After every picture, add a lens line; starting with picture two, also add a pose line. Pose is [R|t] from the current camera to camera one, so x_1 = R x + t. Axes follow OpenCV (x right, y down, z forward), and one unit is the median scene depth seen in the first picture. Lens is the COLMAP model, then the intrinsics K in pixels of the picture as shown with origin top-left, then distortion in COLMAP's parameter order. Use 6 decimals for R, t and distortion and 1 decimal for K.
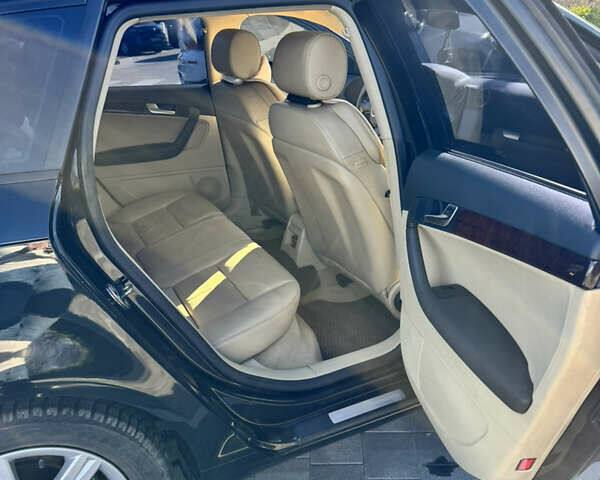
lens RADIAL K [[573.6, 0, 300.0], [0, 573.6, 240.0], [0, 0, 1]] dist [0.076290, -0.030026]
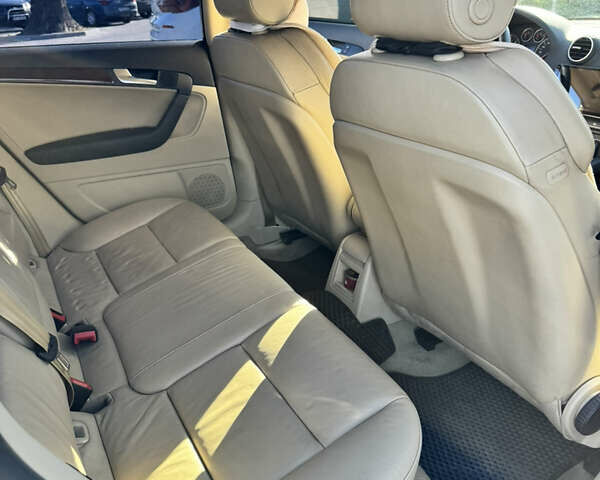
lens RADIAL K [[573.6, 0, 300.0], [0, 573.6, 240.0], [0, 0, 1]] dist [0.076290, -0.030026]
pose [[0.999041, -0.018032, 0.039901, -0.092037], [0.016399, 0.999028, 0.040904, -0.070464], [-0.040599, -0.040211, 0.998366, 0.359540]]
